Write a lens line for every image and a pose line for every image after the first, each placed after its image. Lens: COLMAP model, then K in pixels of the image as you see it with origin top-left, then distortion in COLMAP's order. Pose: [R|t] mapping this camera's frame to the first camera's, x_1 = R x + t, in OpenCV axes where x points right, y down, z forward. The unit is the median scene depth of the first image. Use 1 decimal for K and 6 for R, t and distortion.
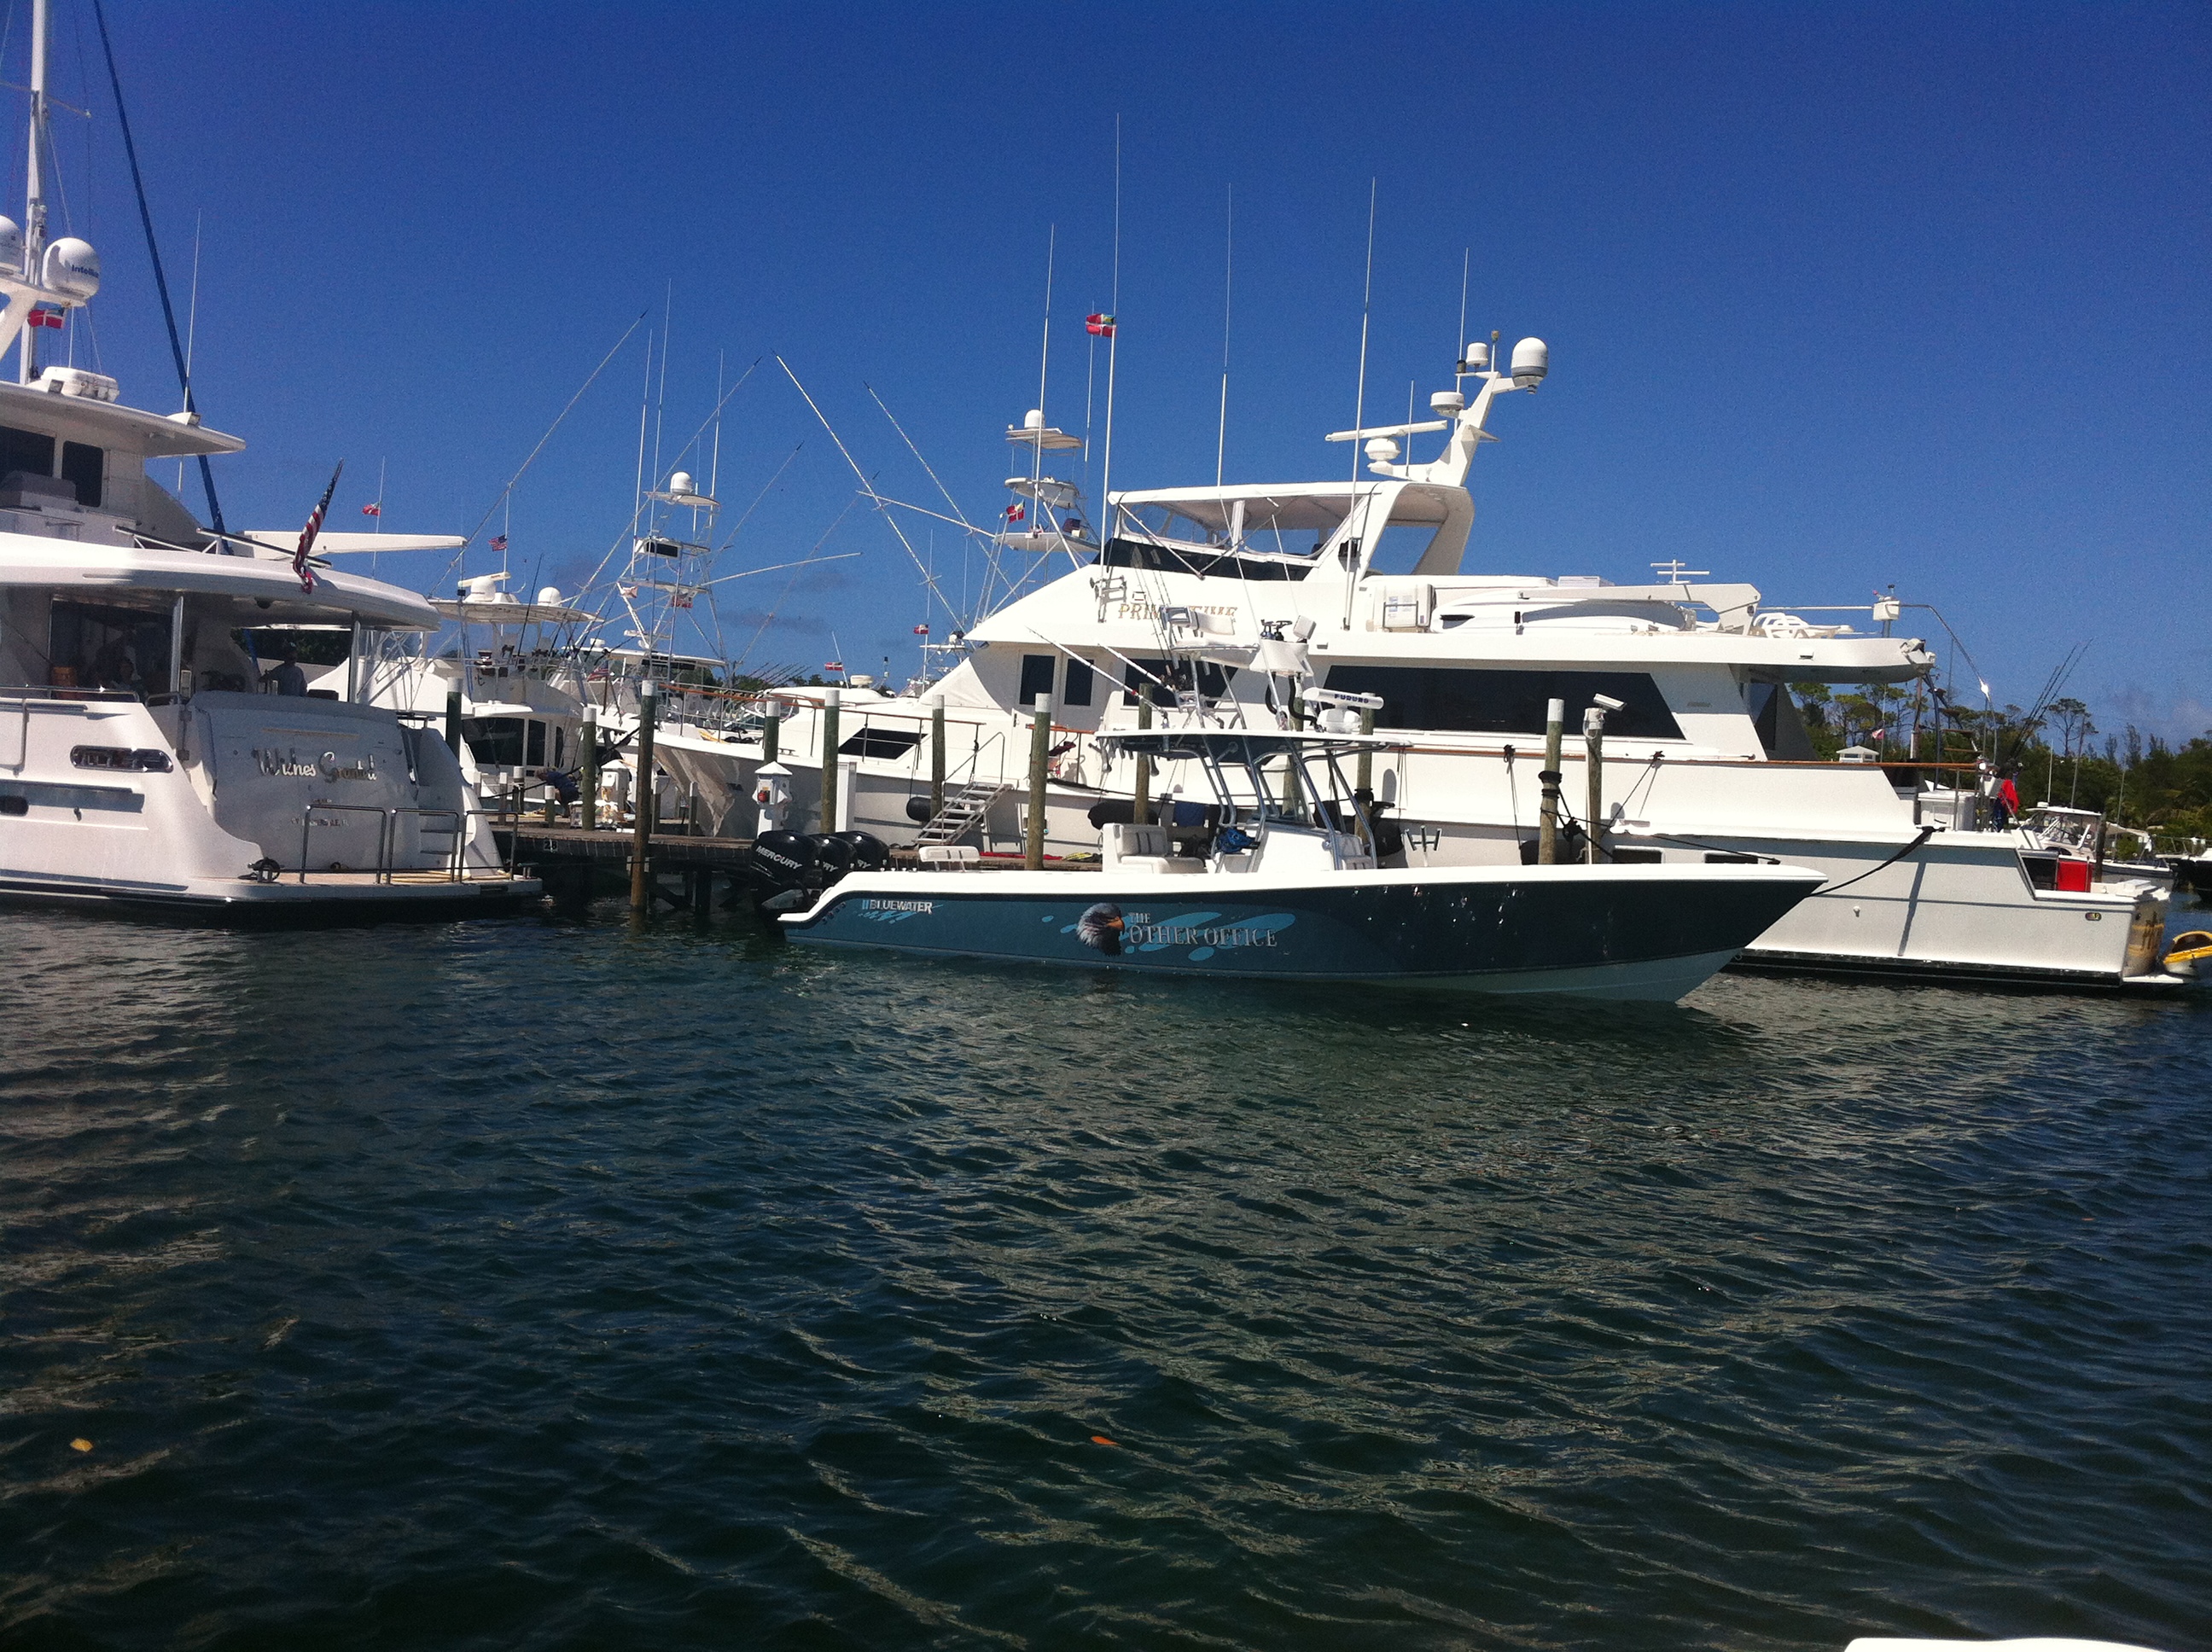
lens RADIAL K [[1887.5, 0, 1106.0], [0, 1887.5, 826.0], [0, 0, 1]] dist [0.119250, -0.162452]
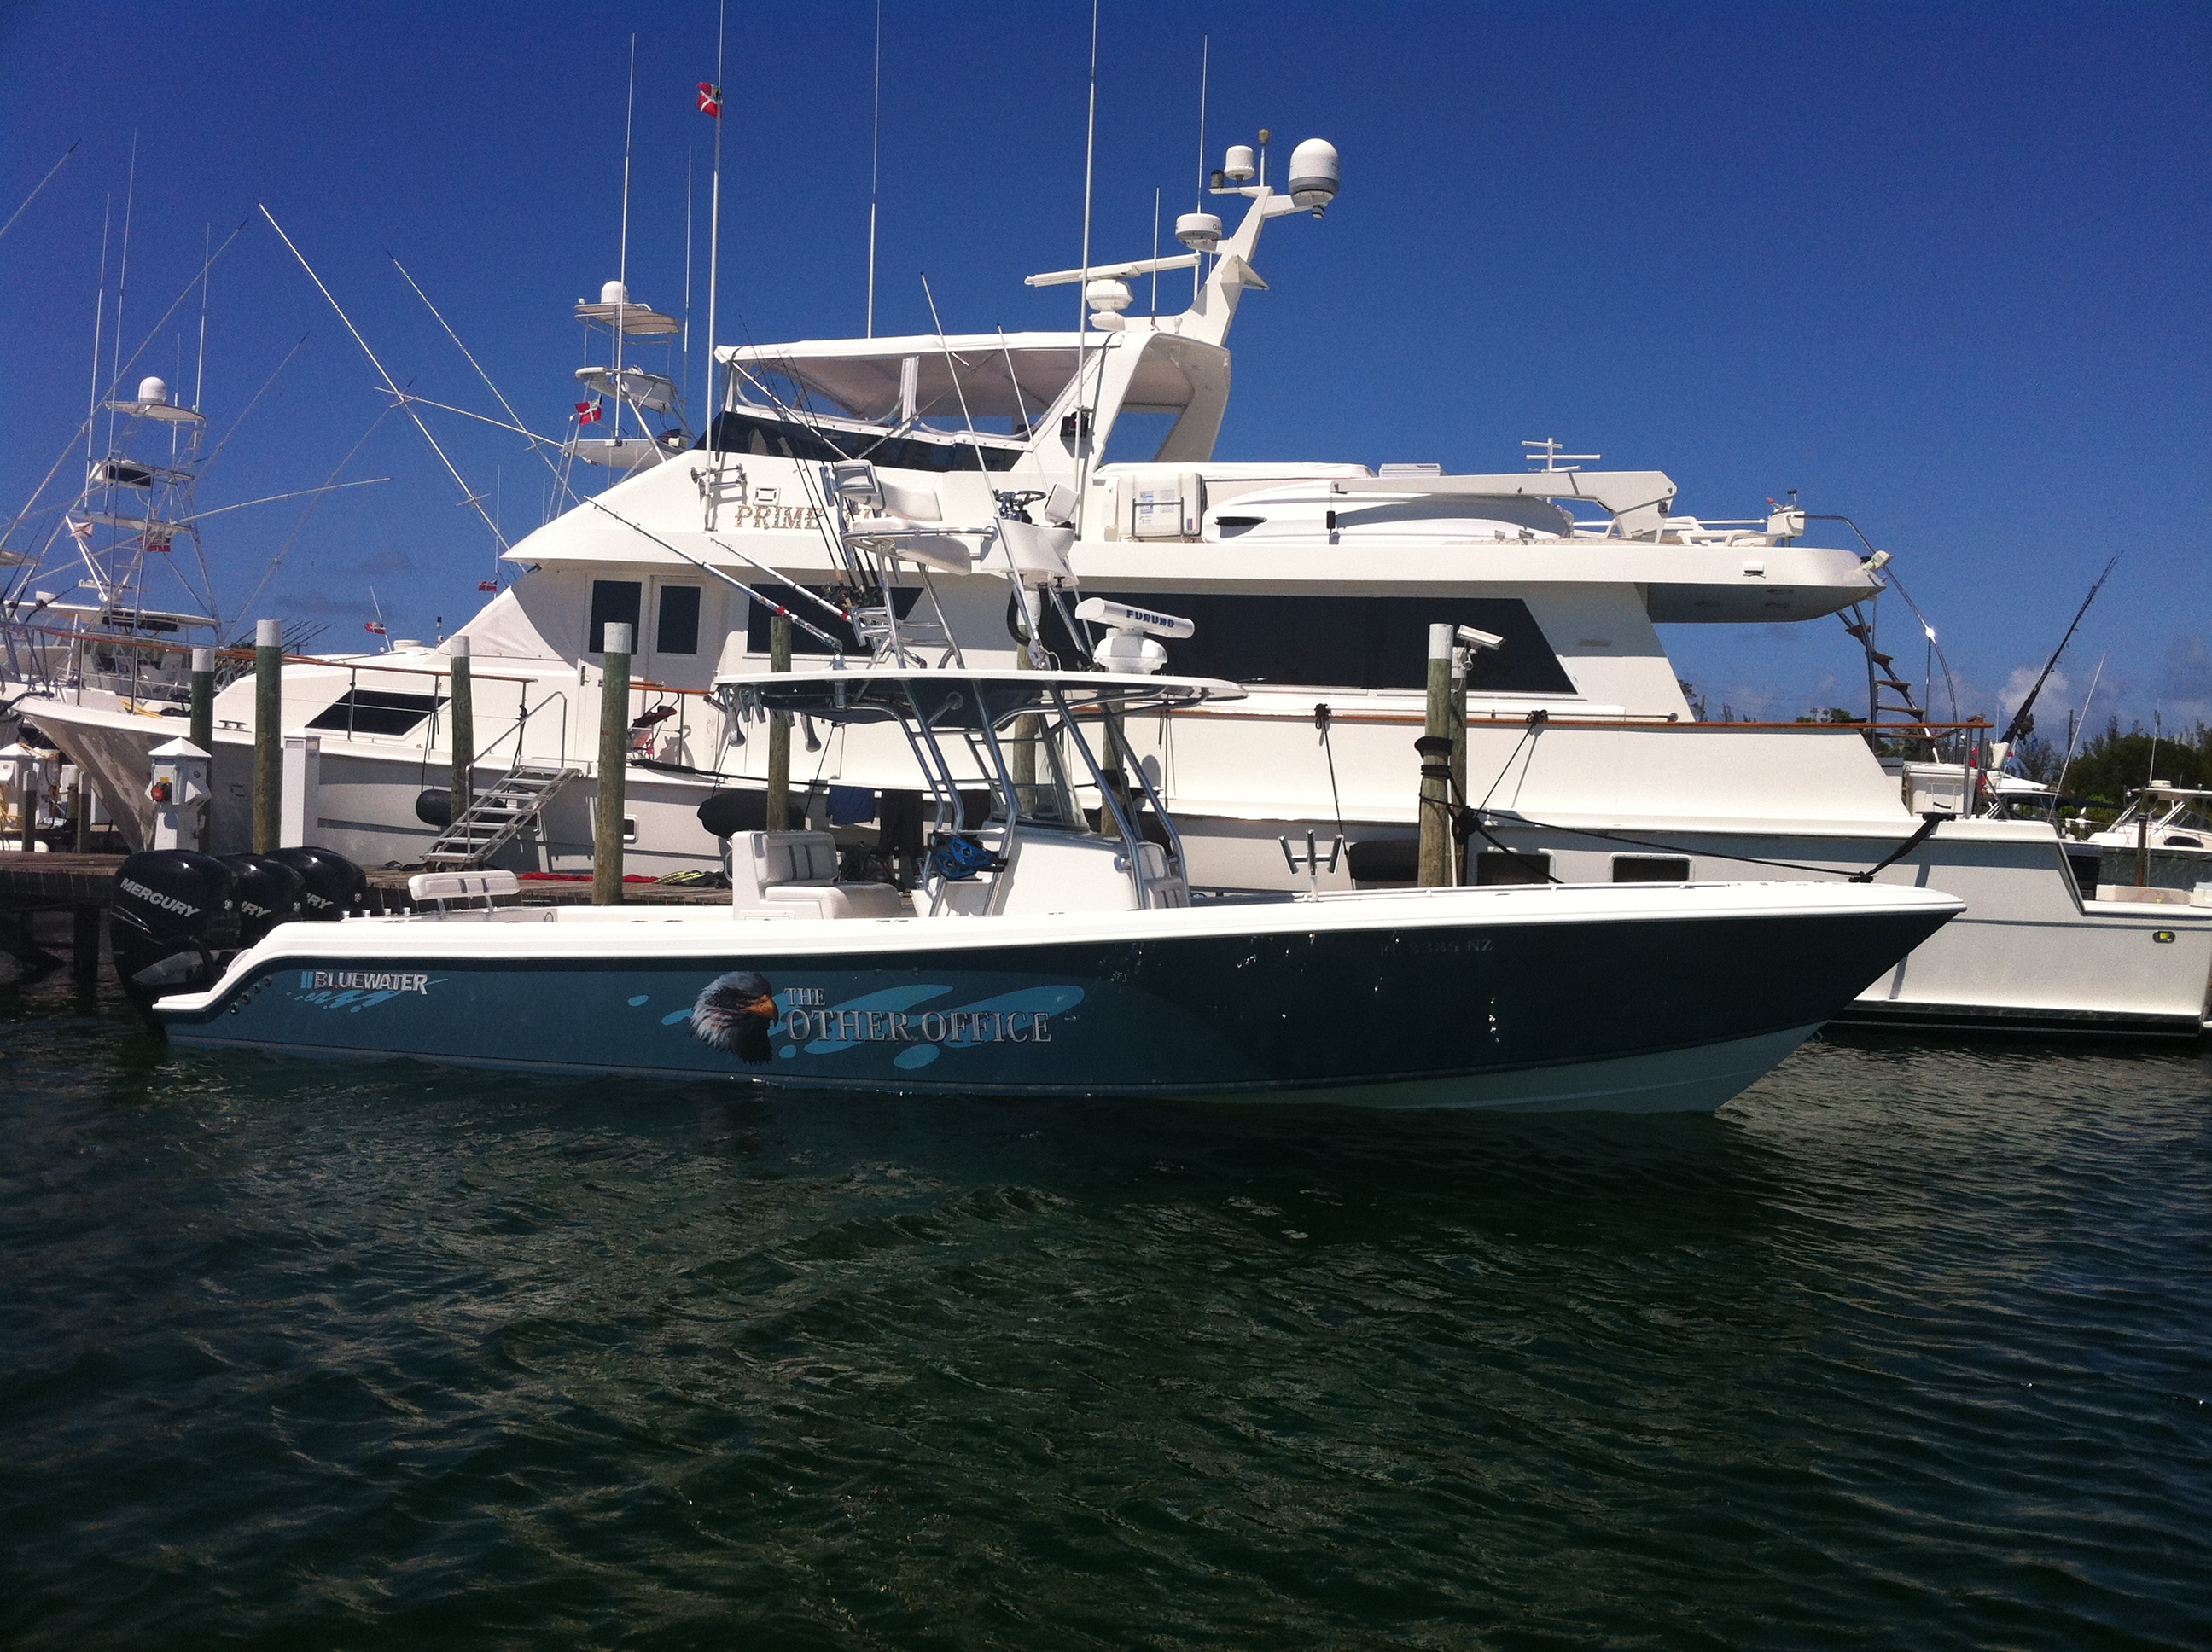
lens RADIAL K [[1906.8, 0, 1164.3], [0, 1906.8, 852.0], [0, 0, 1]] dist [0.143980, -0.439459]
pose [[0.972727, -0.021499, 0.230955, -0.006471], [0.016570, 0.999592, 0.023262, -0.005351], [-0.231361, -0.018801, 0.972686, 0.306127]]
